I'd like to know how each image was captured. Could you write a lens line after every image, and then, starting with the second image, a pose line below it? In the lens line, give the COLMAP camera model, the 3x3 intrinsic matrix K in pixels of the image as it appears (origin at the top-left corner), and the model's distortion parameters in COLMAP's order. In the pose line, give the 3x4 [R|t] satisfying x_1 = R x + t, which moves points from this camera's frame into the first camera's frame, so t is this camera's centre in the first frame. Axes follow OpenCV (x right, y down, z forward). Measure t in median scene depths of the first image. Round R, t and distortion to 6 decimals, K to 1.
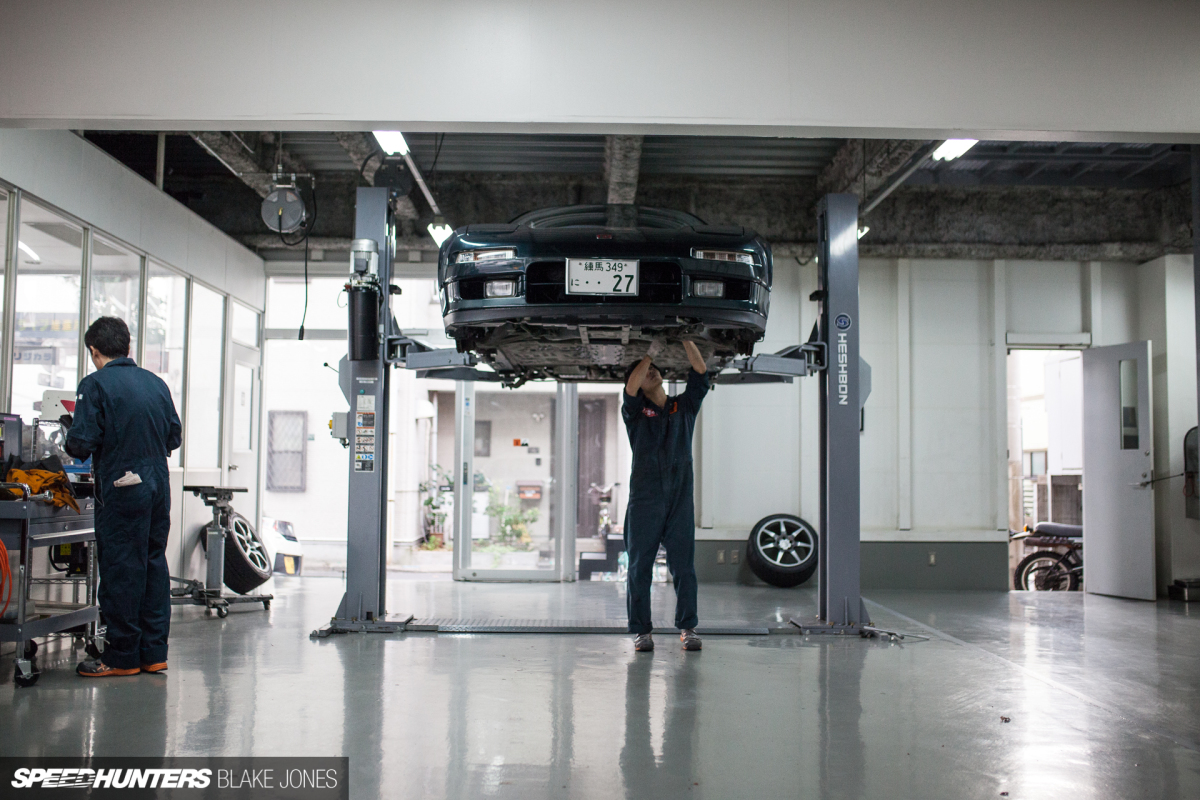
lens RADIAL K [[1237.6, 0, 598.4], [0, 1237.6, 399.7], [0, 0, 1]] dist [-0.030961, 0.000000]
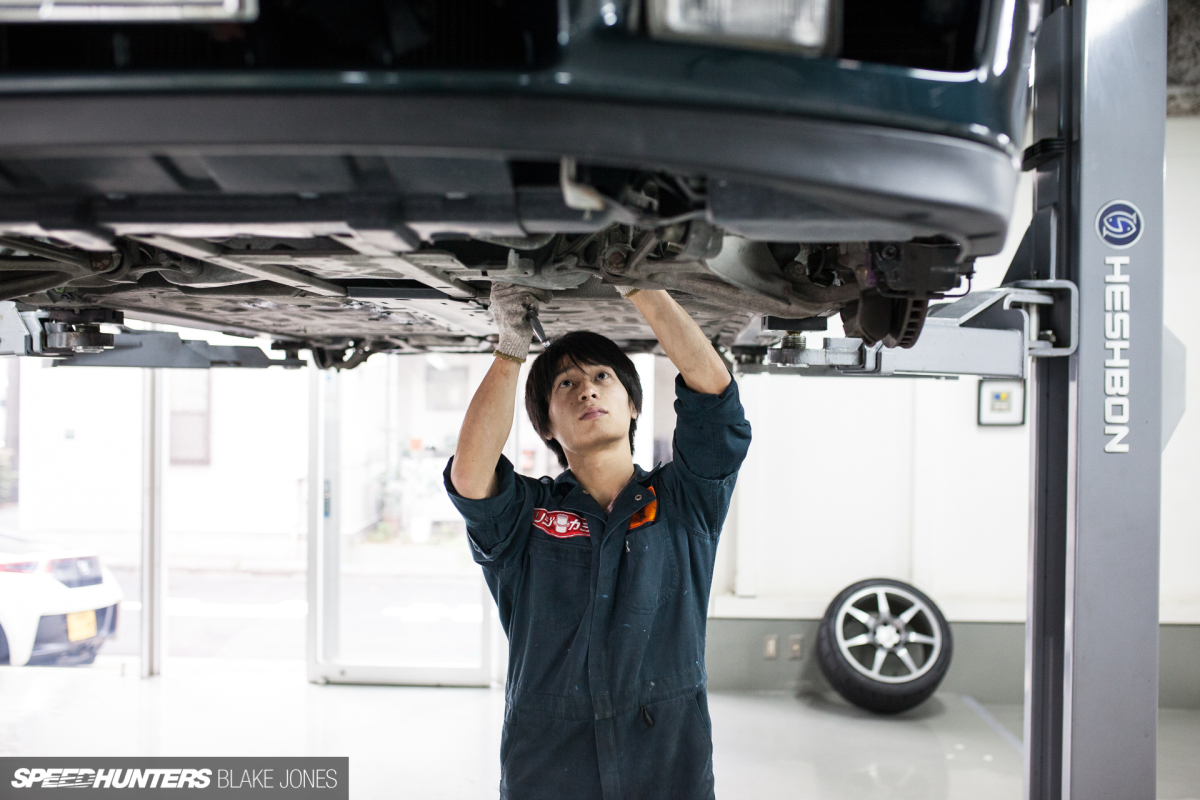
lens RADIAL K [[1237.6, 0, 601.3], [0, 1237.6, 401.7], [0, 0, 1]] dist [-0.030961, 0.000000]
pose [[0.999453, 0.000817, -0.033072, 0.040651], [0.001439, 0.997676, 0.068121, -0.025292], [0.033051, -0.068131, 0.997129, 0.446422]]
